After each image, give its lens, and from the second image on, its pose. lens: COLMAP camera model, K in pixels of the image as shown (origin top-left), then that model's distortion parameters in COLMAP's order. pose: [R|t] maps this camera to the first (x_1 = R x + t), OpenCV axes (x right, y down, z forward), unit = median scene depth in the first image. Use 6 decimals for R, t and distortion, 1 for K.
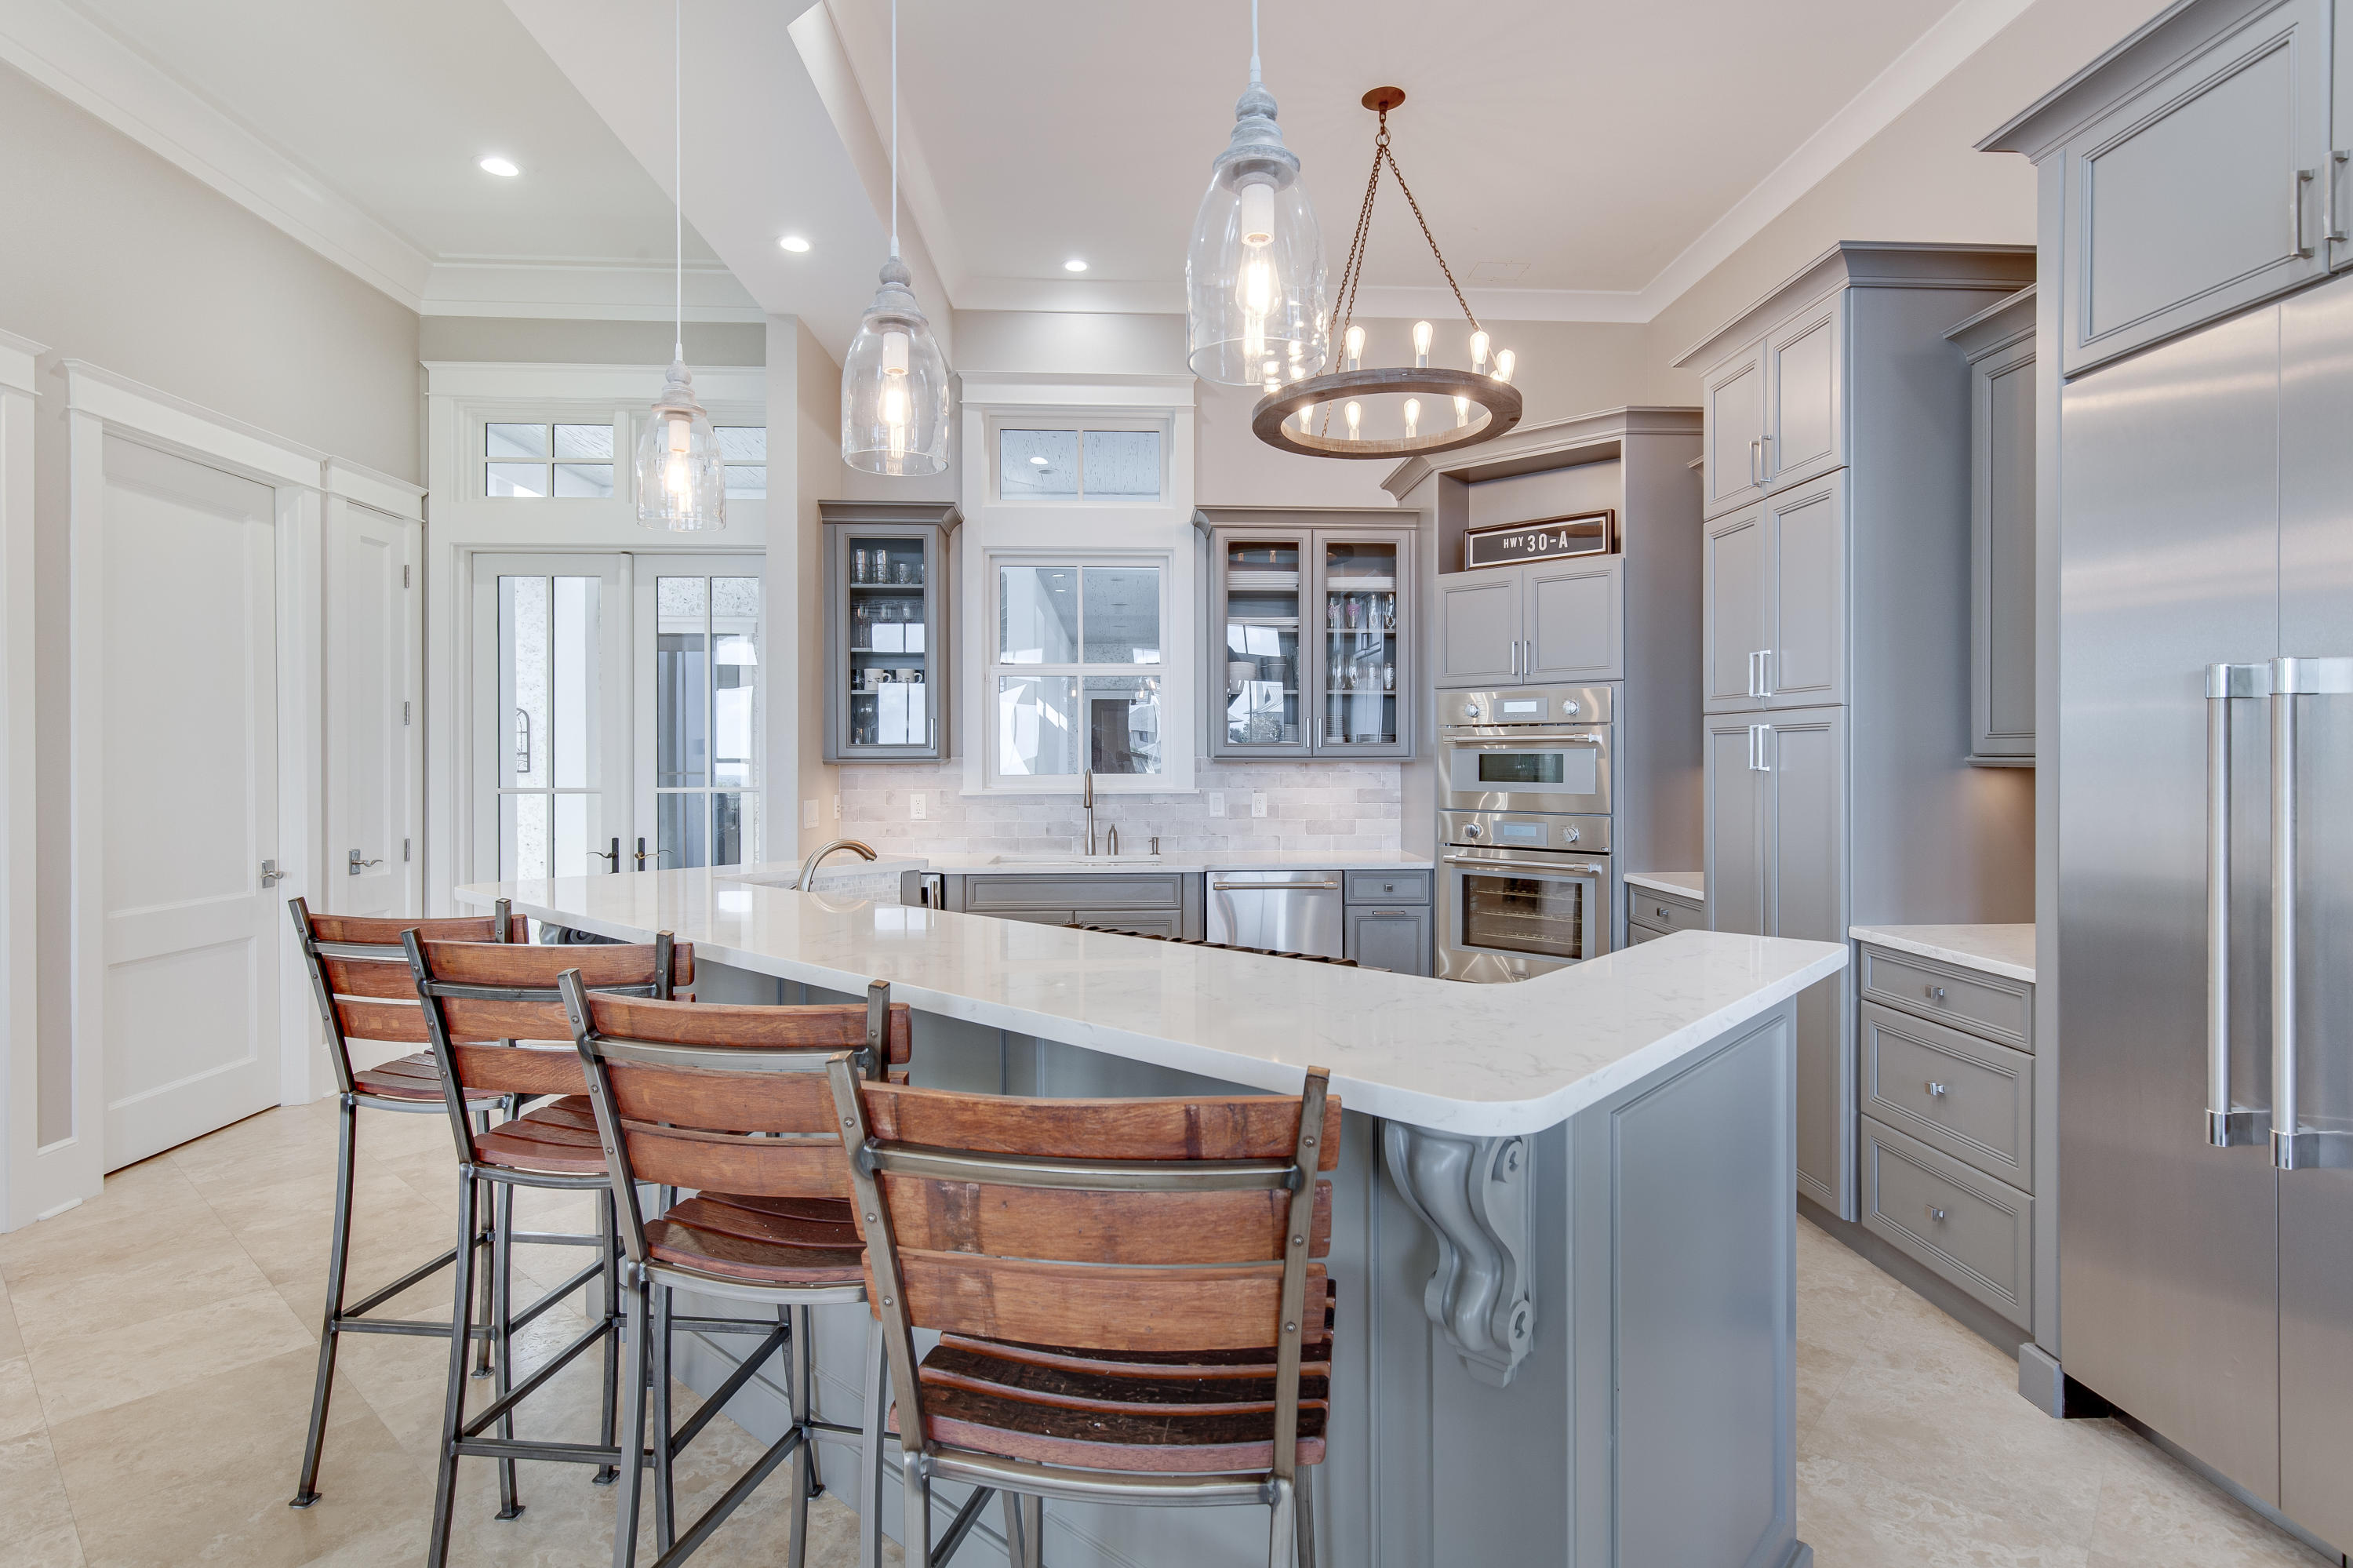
lens RADIAL K [[1196.6, 0, 1183.0], [0, 1196.6, 778.6], [0, 0, 1]] dist [0.002315, -0.001525]
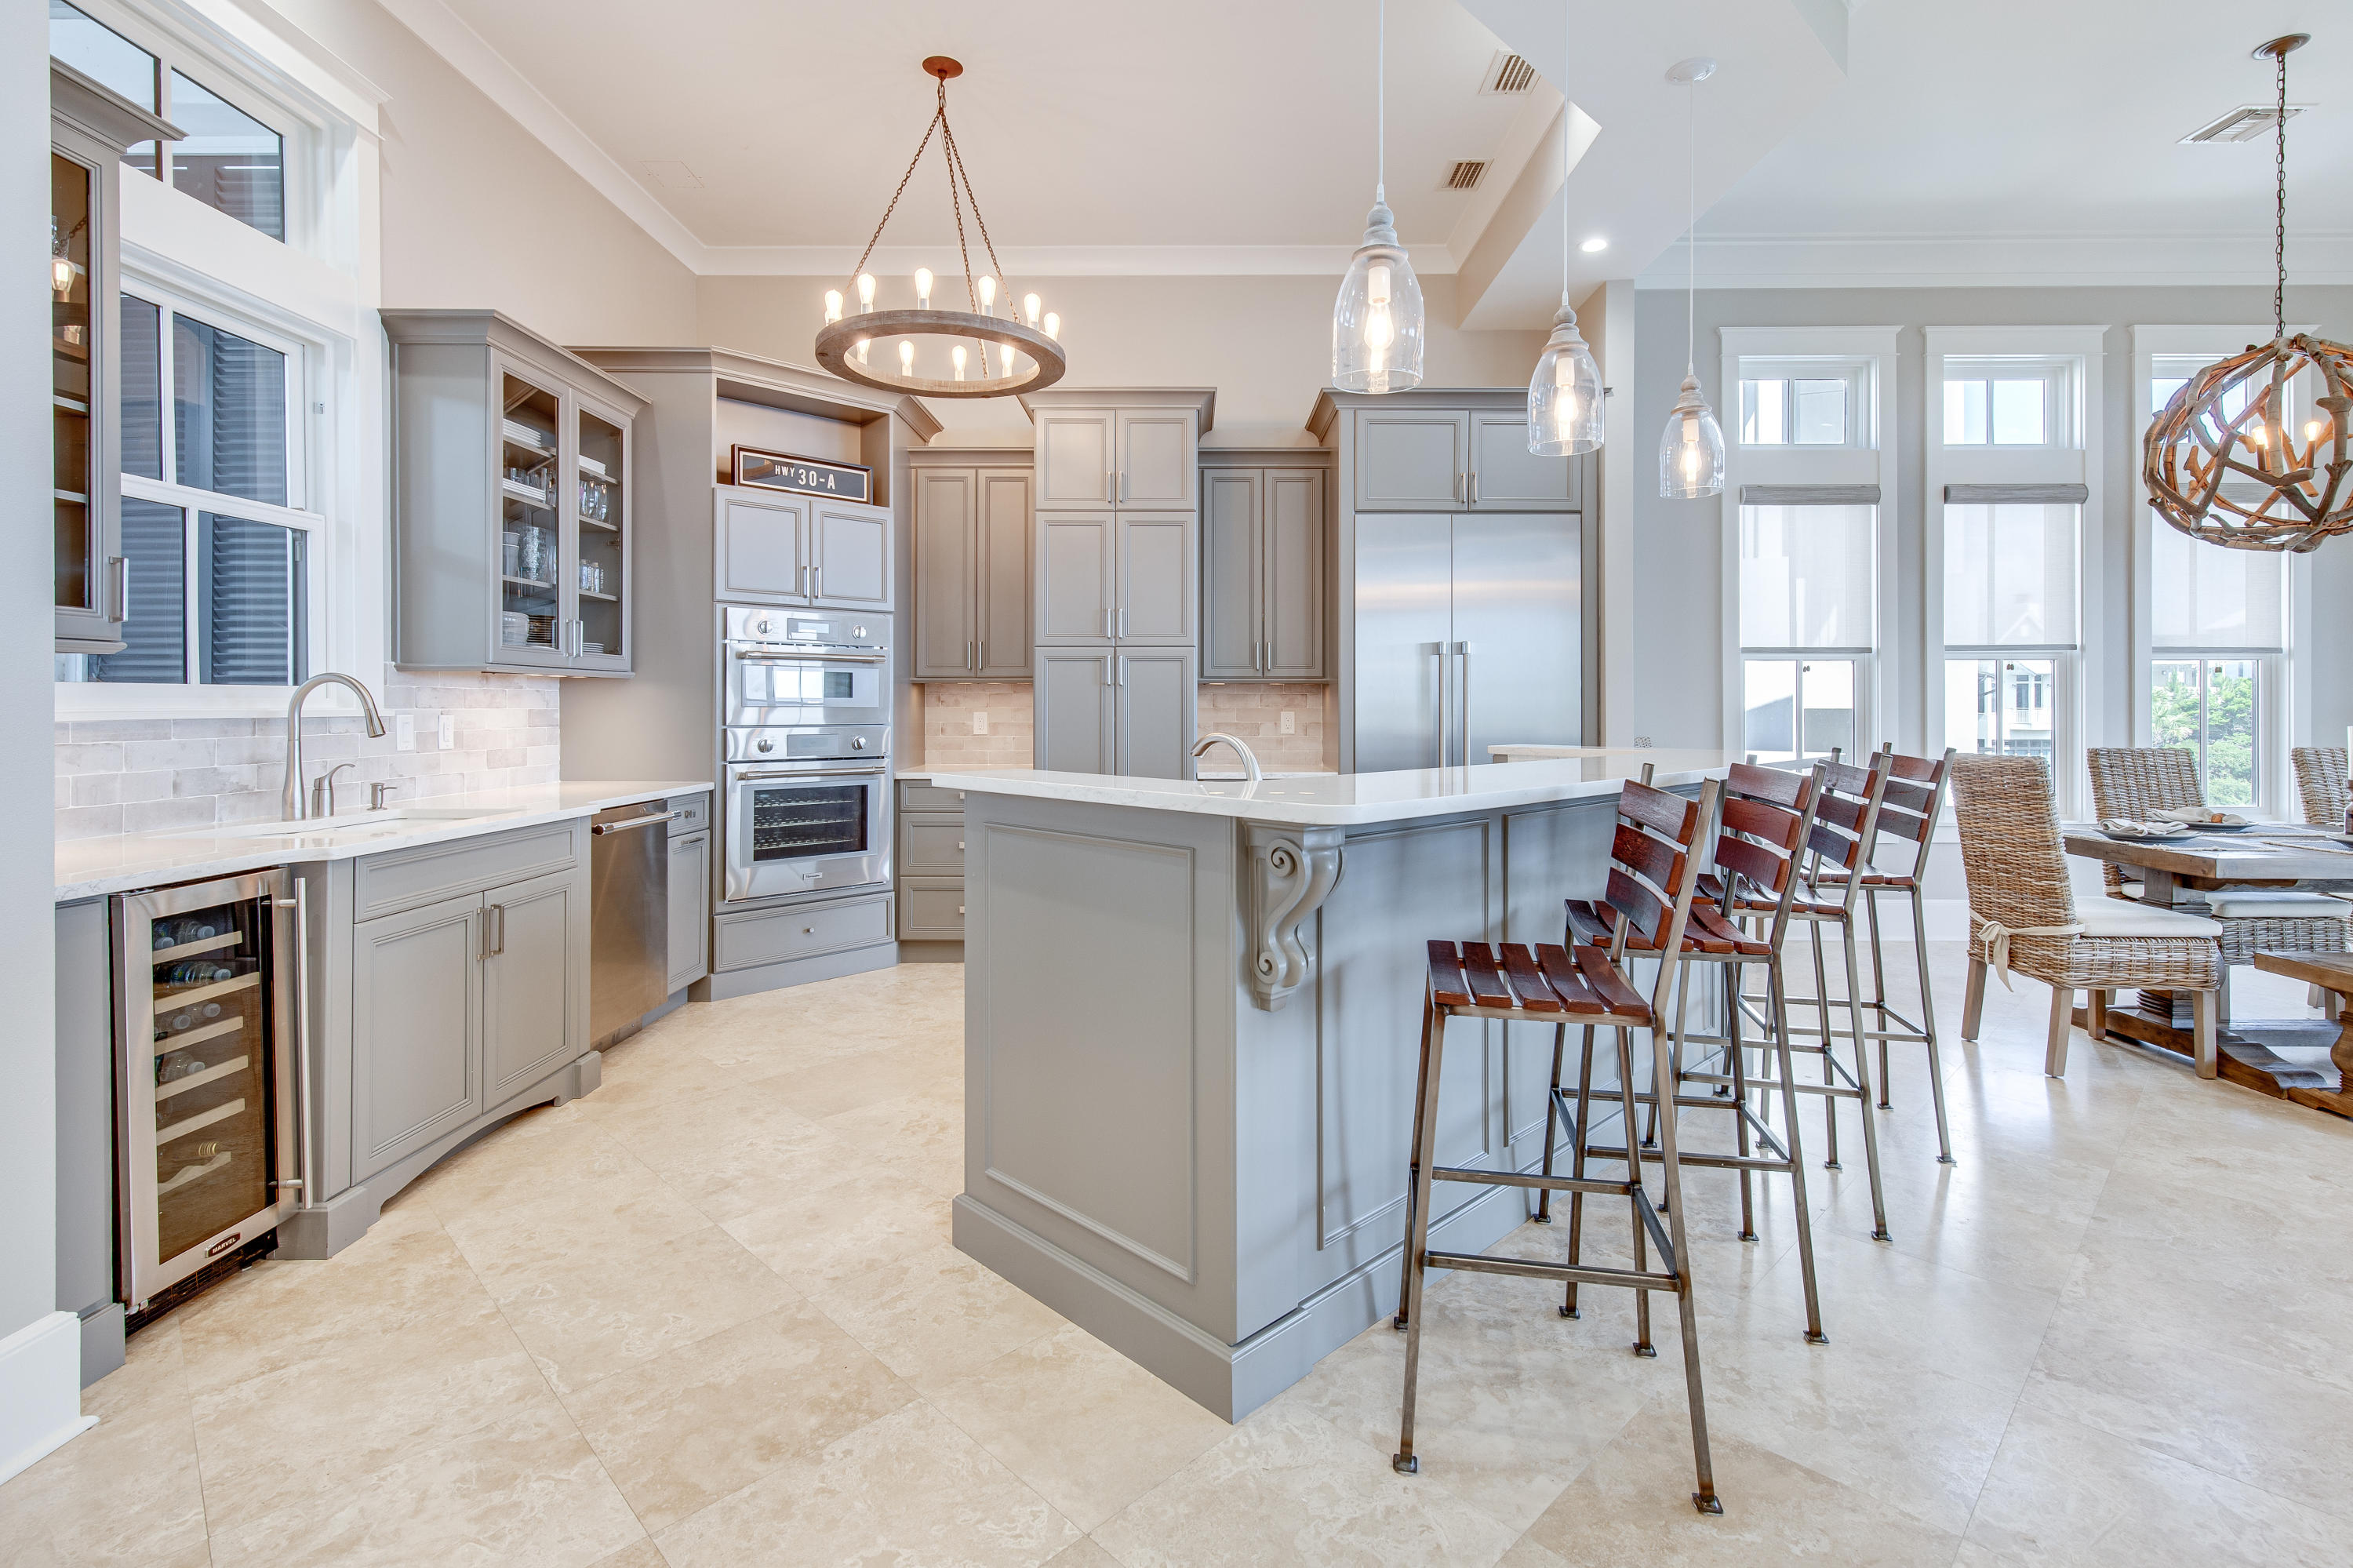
lens RADIAL K [[1084.6, 0, 1201.0], [0, 1084.6, 708.3], [0, 0, 1]] dist [0.003617, 0.000617]
pose [[0.061039, -0.001526, 0.998134, -0.604200], [0.014010, 0.999902, 0.000672, 0.014709], [-0.998037, 0.013943, 0.061054, 0.532083]]
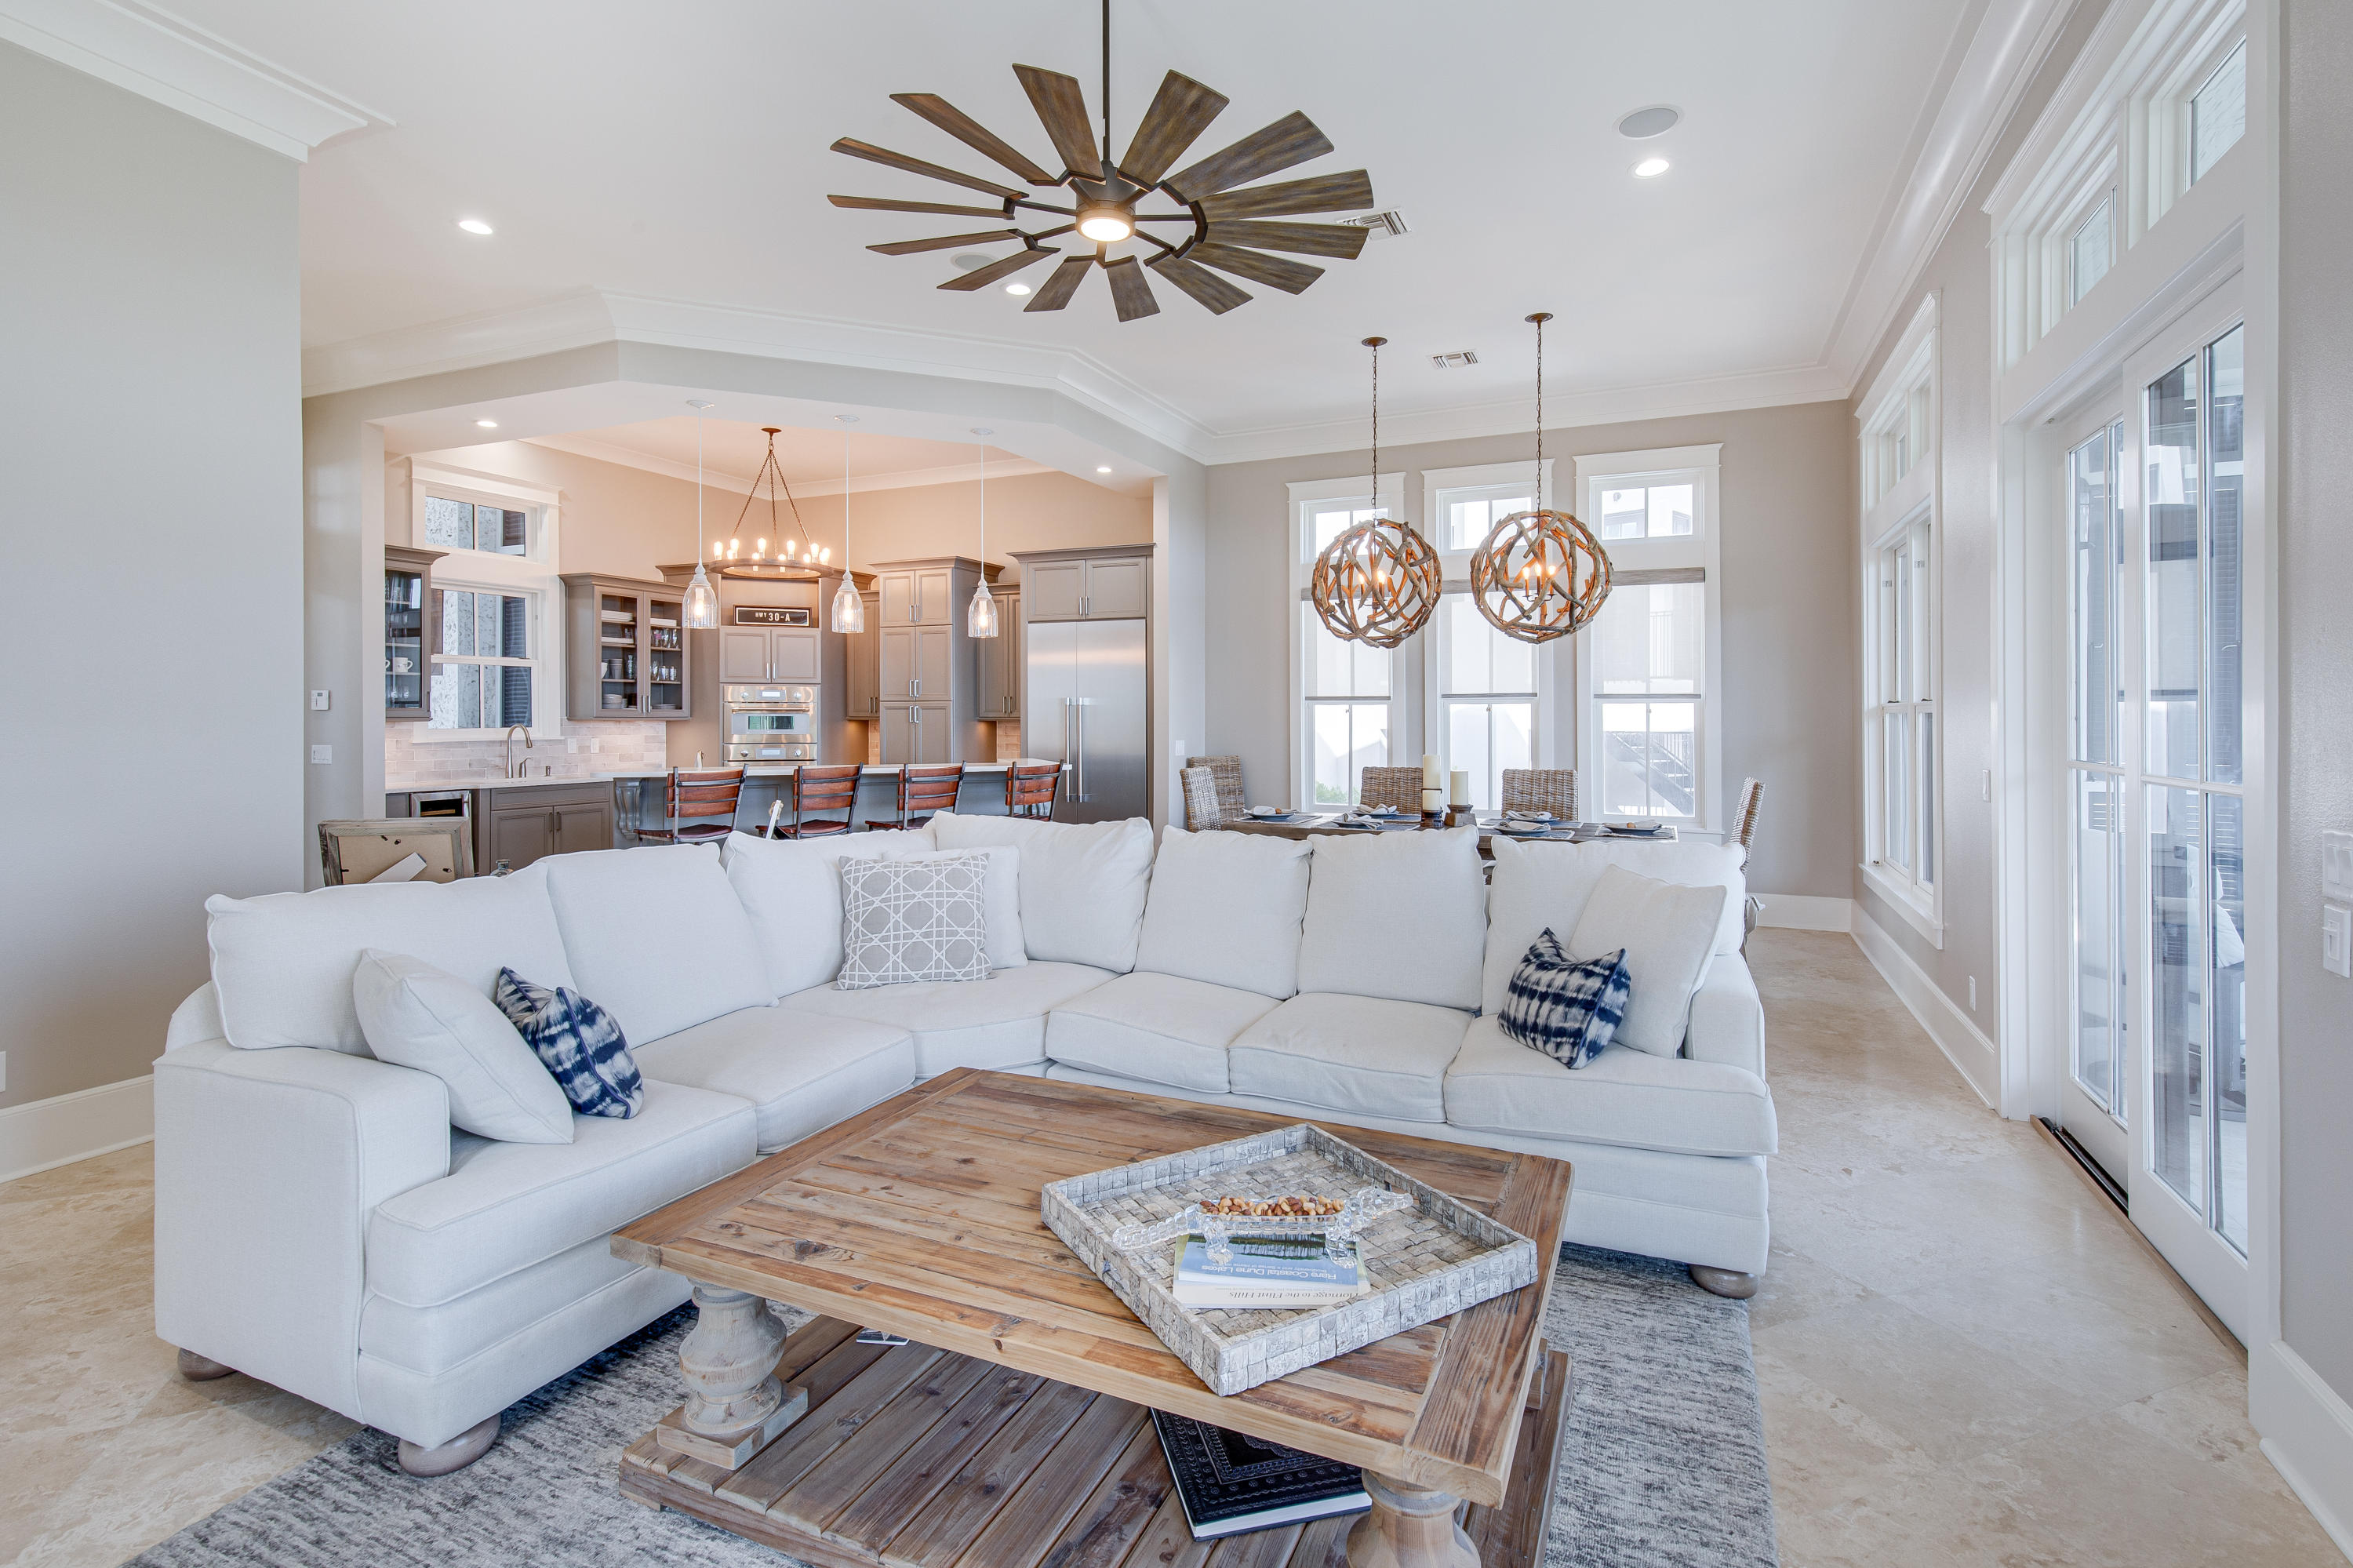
lens RADIAL K [[1084.6, 0, 1203.6], [0, 1084.6, 729.3], [0, 0, 1]] dist [0.003617, 0.000617]
pose [[0.450232, -0.005770, 0.892893, -0.981623], [0.017201, 0.999850, -0.002212, 0.018337], [-0.892746, 0.016355, 0.450264, -0.495909]]
